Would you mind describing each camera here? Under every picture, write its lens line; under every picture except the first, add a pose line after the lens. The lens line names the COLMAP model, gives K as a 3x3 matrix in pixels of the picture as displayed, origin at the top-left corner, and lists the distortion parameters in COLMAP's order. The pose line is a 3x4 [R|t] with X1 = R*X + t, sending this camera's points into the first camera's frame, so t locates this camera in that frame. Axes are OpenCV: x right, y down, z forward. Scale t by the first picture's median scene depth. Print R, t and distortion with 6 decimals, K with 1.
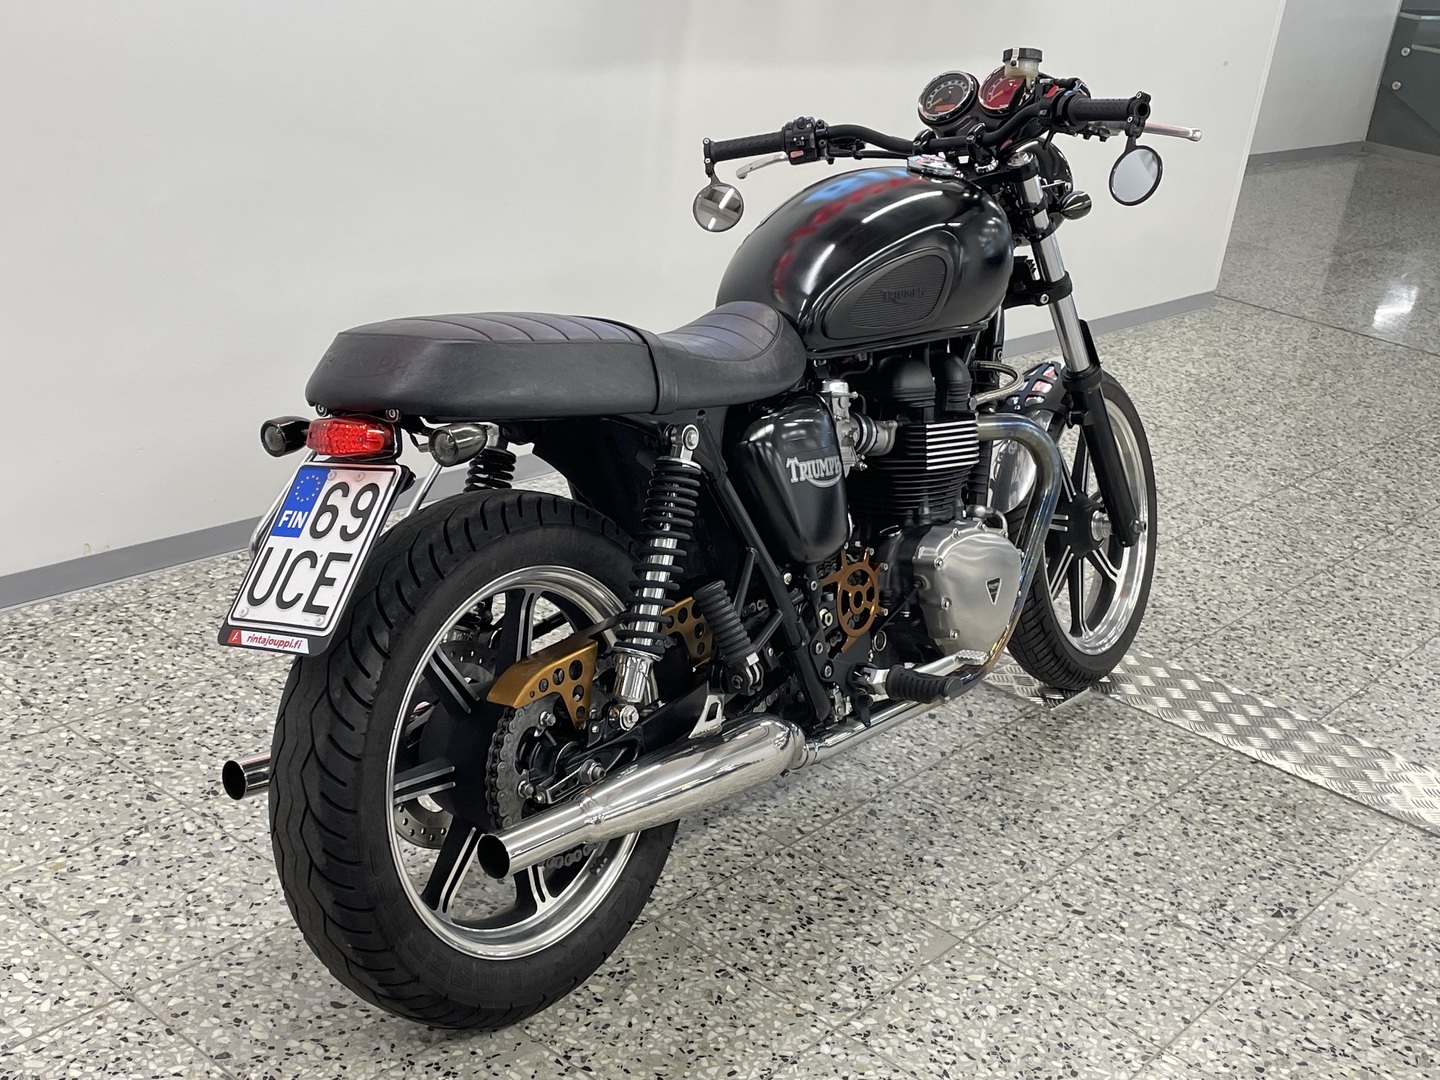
lens RADIAL K [[1825.8, 0, 700.2], [0, 1825.8, 513.4], [0, 0, 1]] dist [0.062454, 0.000000]
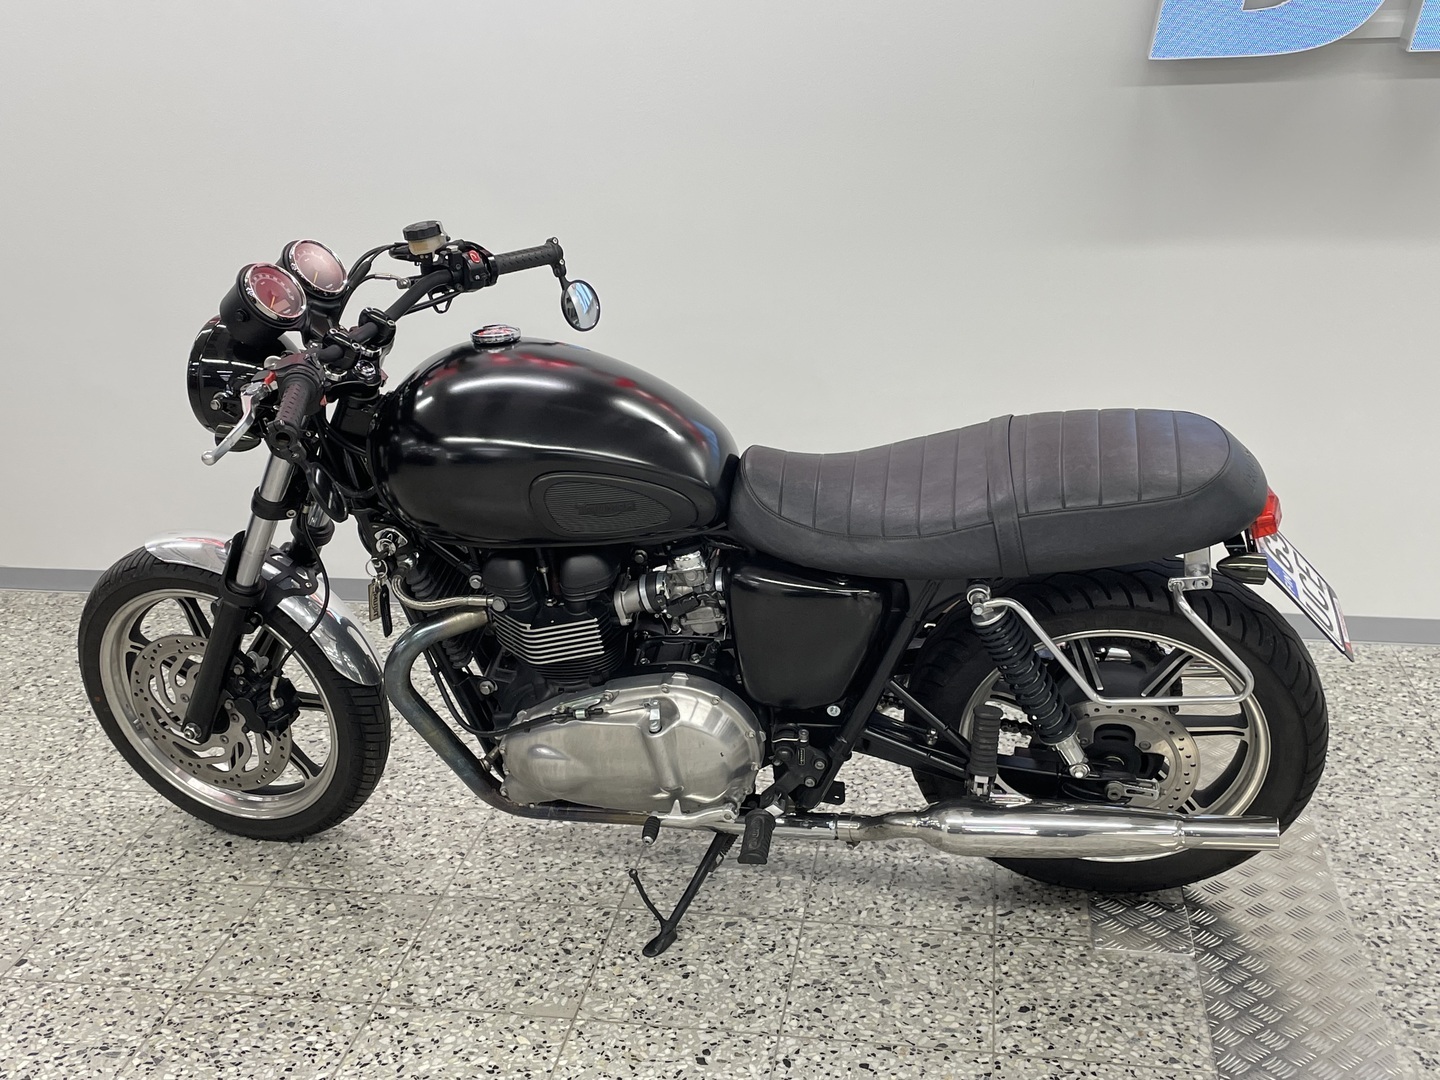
lens RADIAL K [[1674.6, 0, 703.9], [0, 1674.6, 510.1], [0, 0, 1]] dist [0.056264, 0.000000]
pose [[0.489840, 0.123563, -0.863011, 0.982657], [-0.219255, 0.975549, 0.015228, -0.085757], [0.843791, 0.181760, 0.504955, 0.516954]]
